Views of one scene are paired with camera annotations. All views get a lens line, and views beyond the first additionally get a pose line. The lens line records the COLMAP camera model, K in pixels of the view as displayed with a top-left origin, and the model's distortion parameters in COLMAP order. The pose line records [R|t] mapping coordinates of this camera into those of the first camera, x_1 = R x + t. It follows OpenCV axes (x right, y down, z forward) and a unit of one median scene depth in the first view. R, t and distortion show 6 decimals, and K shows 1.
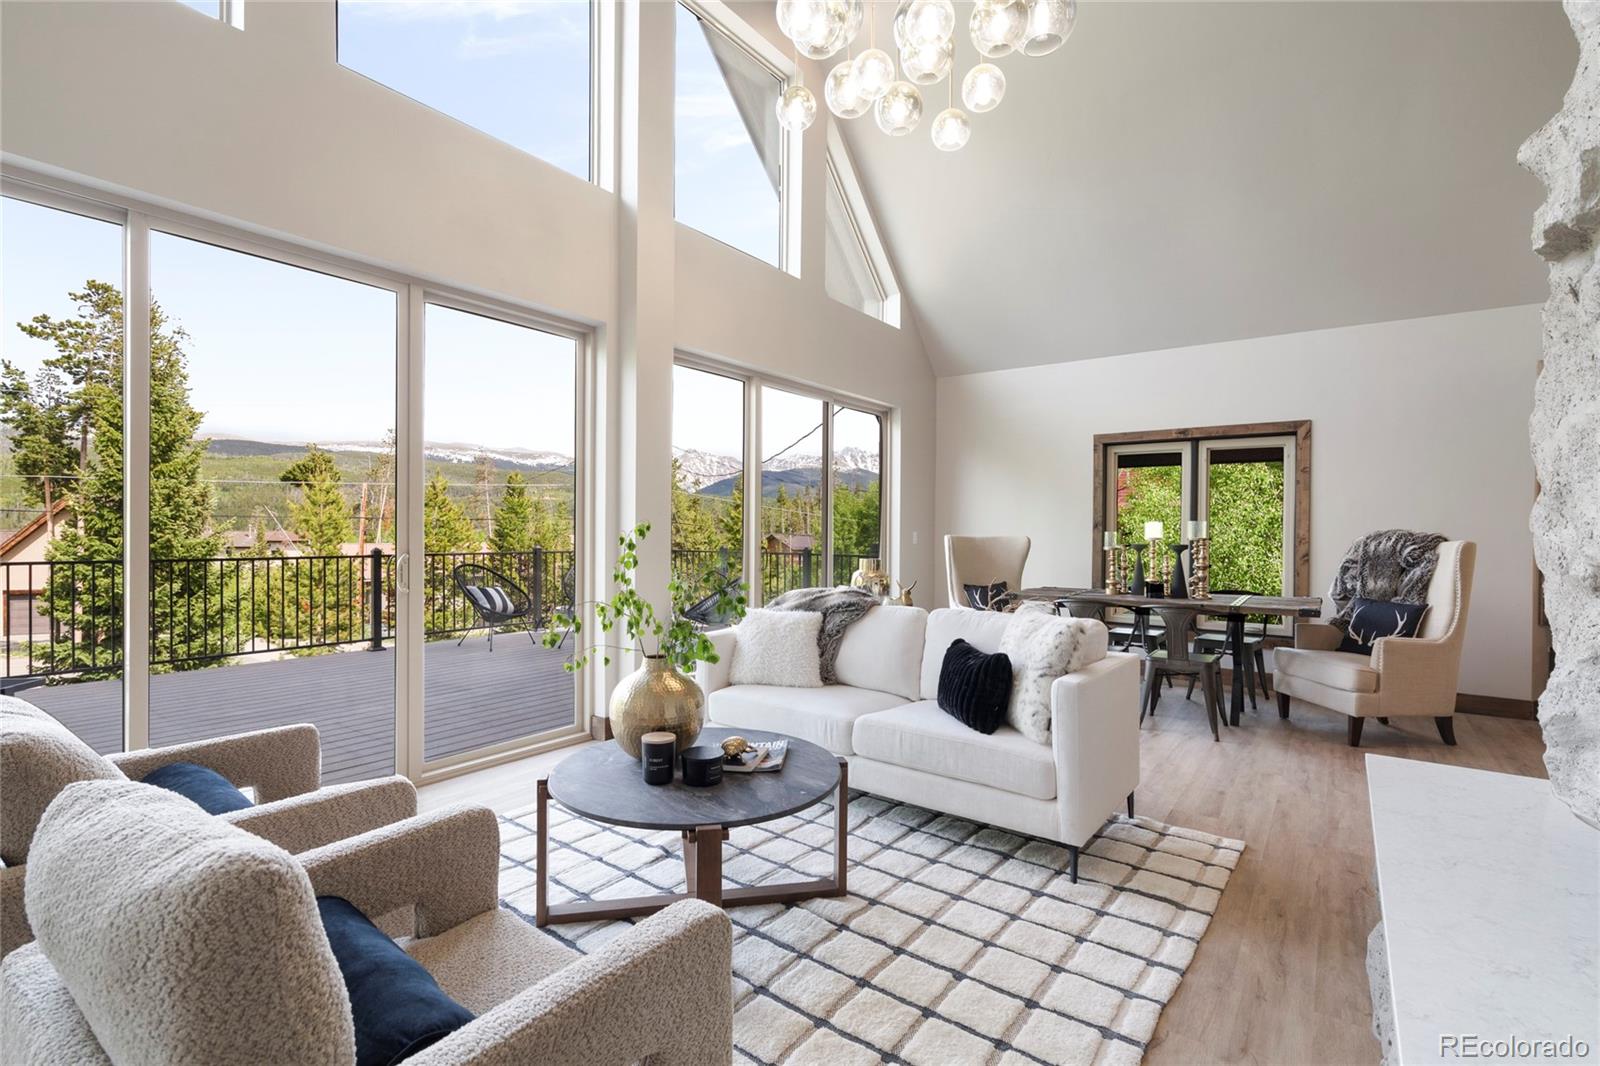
lens RADIAL K [[728.6, 0, 800.0], [0, 728.6, 533.0], [0, 0, 1]] dist [0.000960, 0.000304]
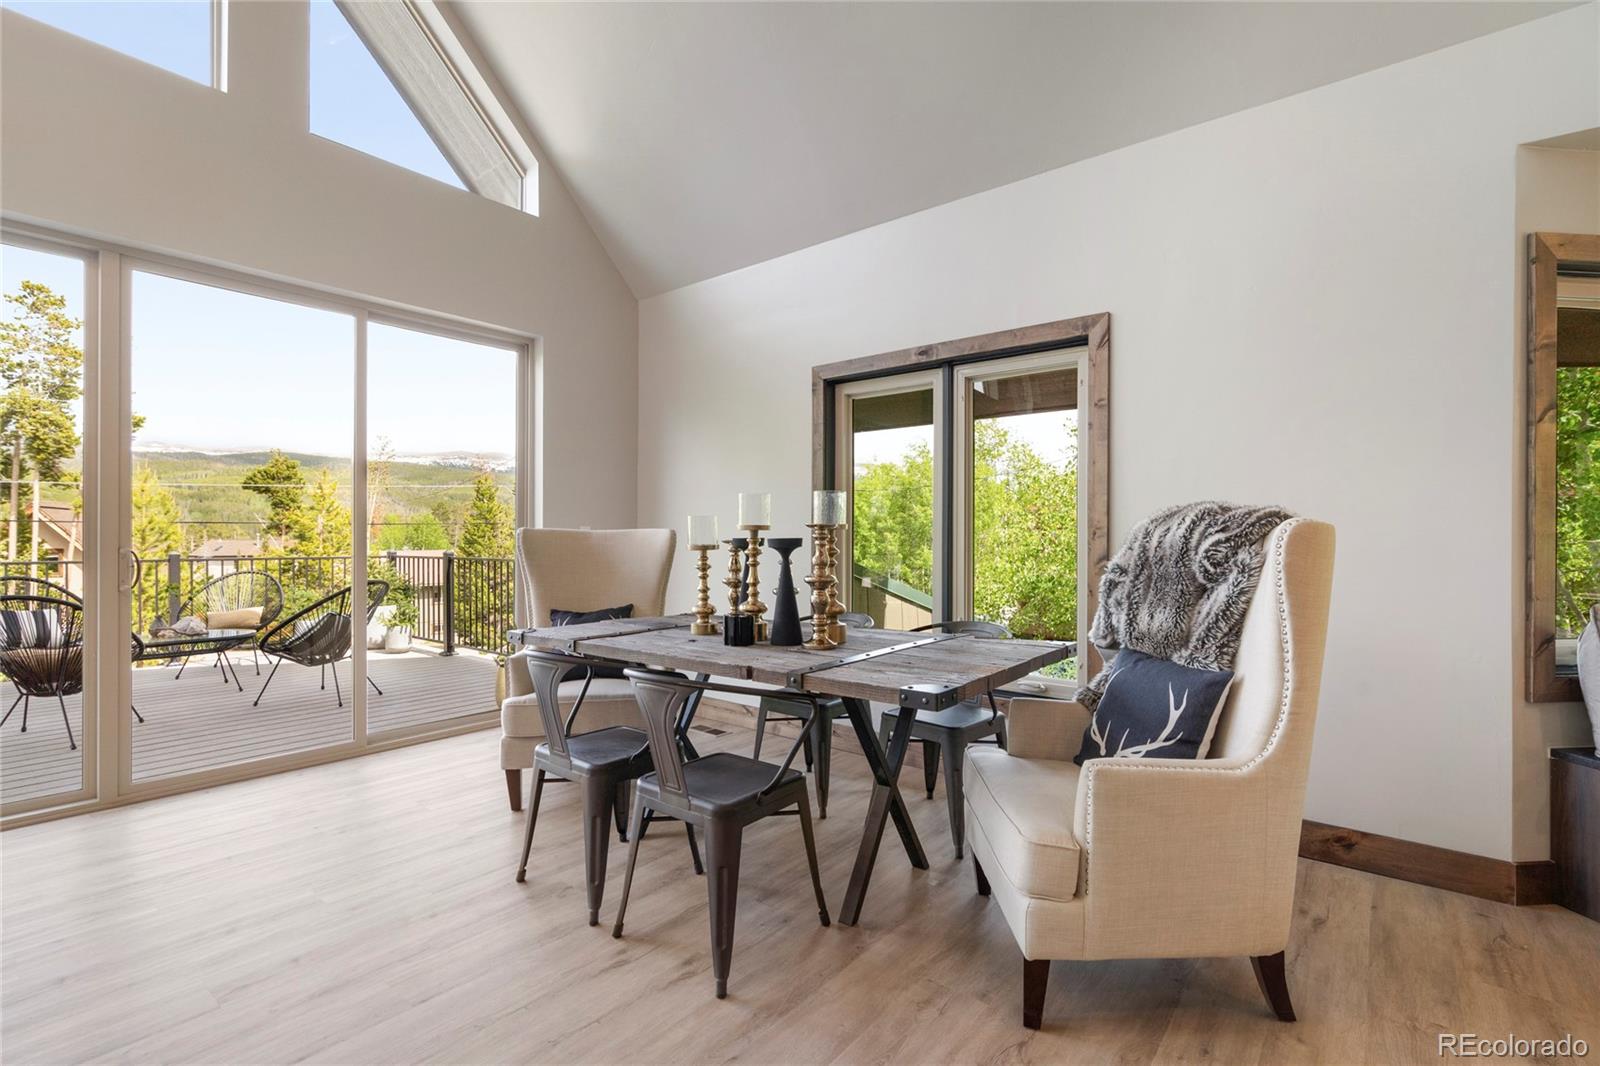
lens RADIAL K [[721.6, 0, 800.0], [0, 721.6, 533.0], [0, 0, 1]] dist [-0.000021, -0.000105]
pose [[0.998899, -0.005956, -0.046523, 0.620947], [0.005529, 0.999942, -0.009294, 0.019919], [0.046576, 0.009027, 0.998874, 0.562857]]
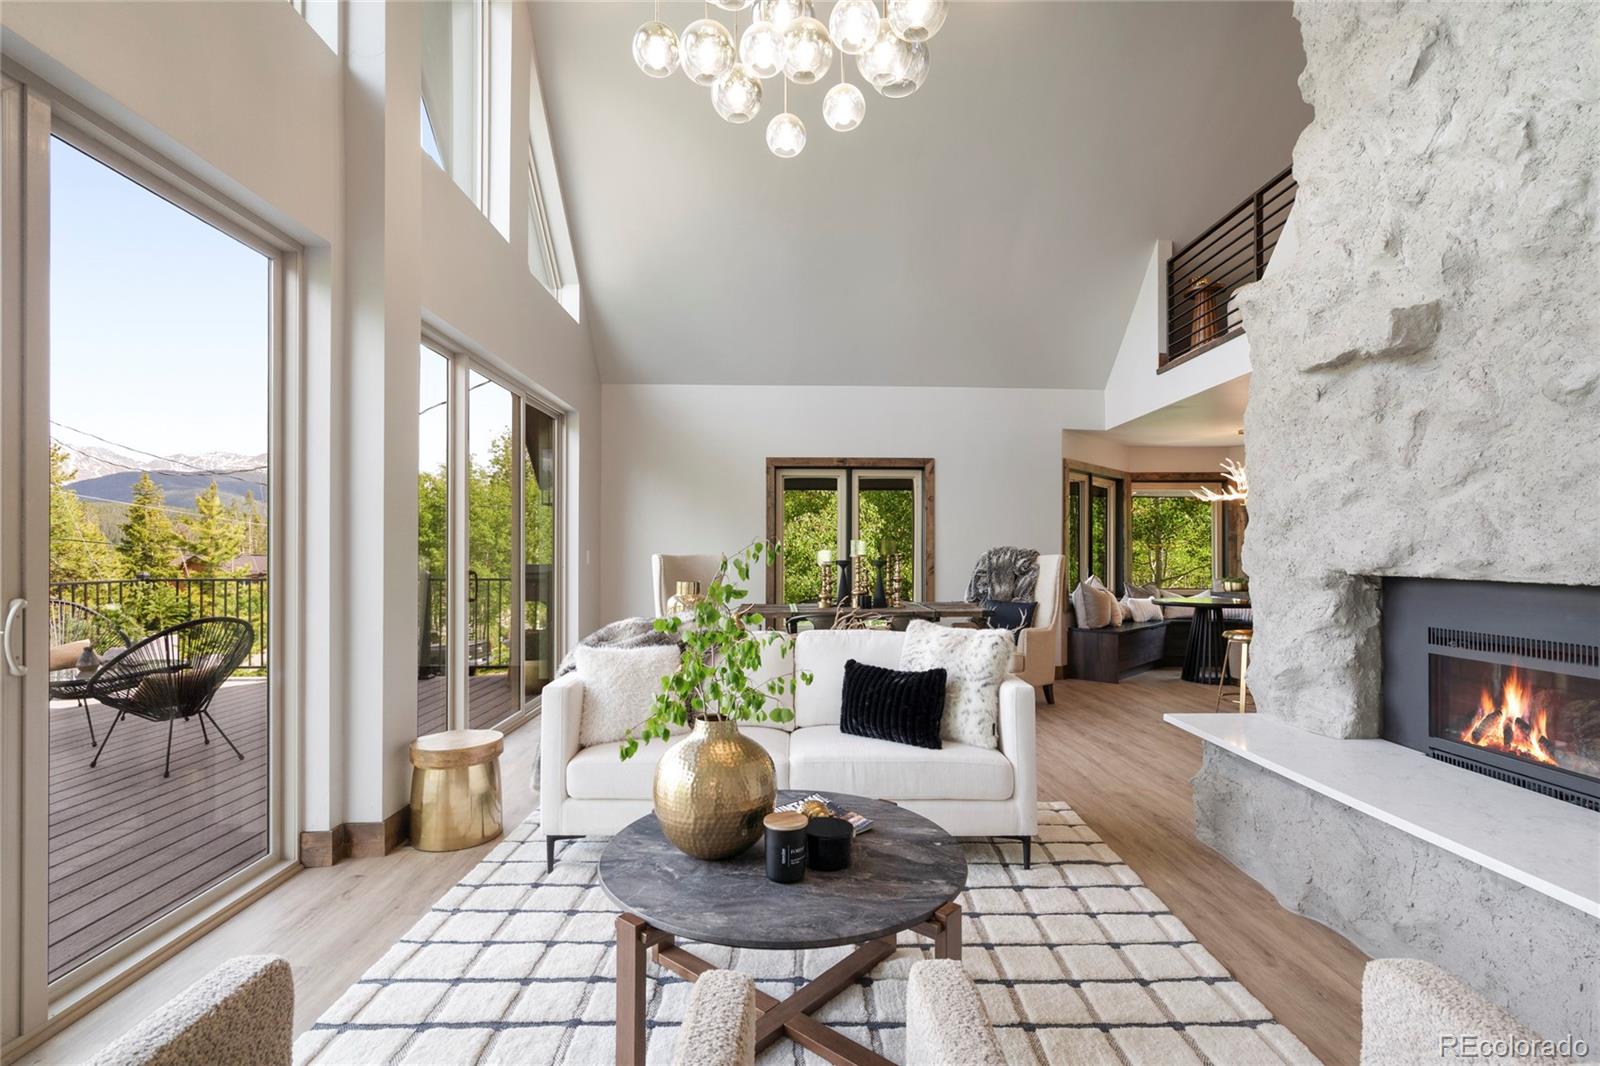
lens RADIAL K [[743.6, 0, 802.6], [0, 743.6, 544.4], [0, 0, 1]] dist [0.000941, 0.000264]
pose [[0.788546, -0.001341, 0.614974, -0.322053], [0.006051, 0.999966, -0.005579, -0.003515], [-0.614946, 0.008121, 0.788527, 0.177743]]
